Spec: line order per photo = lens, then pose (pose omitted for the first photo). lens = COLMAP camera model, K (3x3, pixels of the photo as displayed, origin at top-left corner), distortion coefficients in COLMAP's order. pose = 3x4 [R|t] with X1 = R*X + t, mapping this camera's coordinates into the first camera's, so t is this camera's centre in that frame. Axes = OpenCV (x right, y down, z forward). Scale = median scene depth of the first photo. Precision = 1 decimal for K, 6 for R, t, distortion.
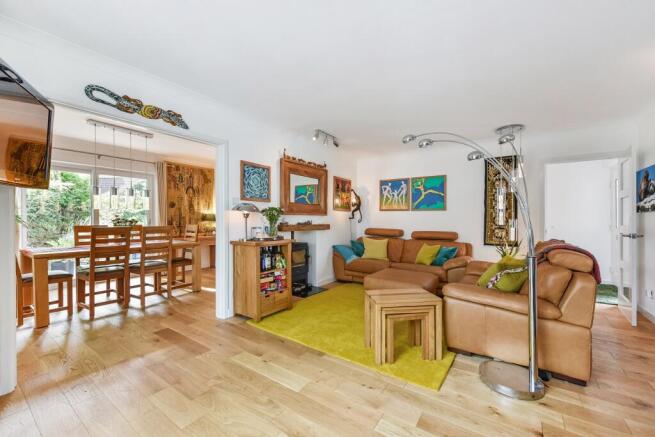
lens RADIAL K [[264.1, 0, 328.0], [0, 264.1, 221.0], [0, 0, 1]] dist [0.000472, -0.000169]
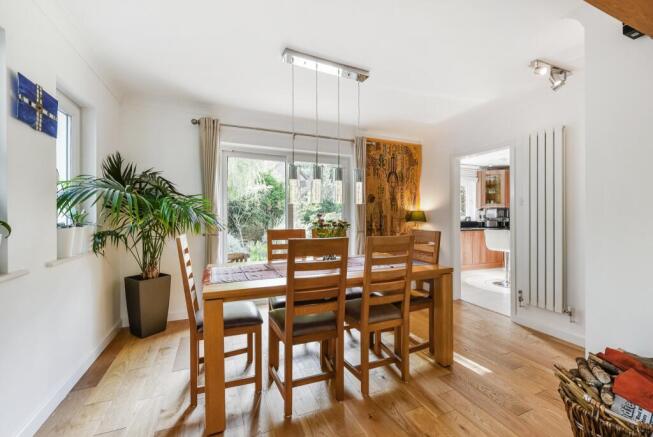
lens RADIAL K [[258.9, 0, 326.5], [0, 258.9, 218.5], [0, 0, 1]] dist [0.001265, 0.000017]
pose [[0.842112, -0.000920, -0.539302, -0.373844], [-0.000365, 0.999997, -0.002275, -0.007248], [0.539302, 0.002113, 0.842110, 0.411395]]
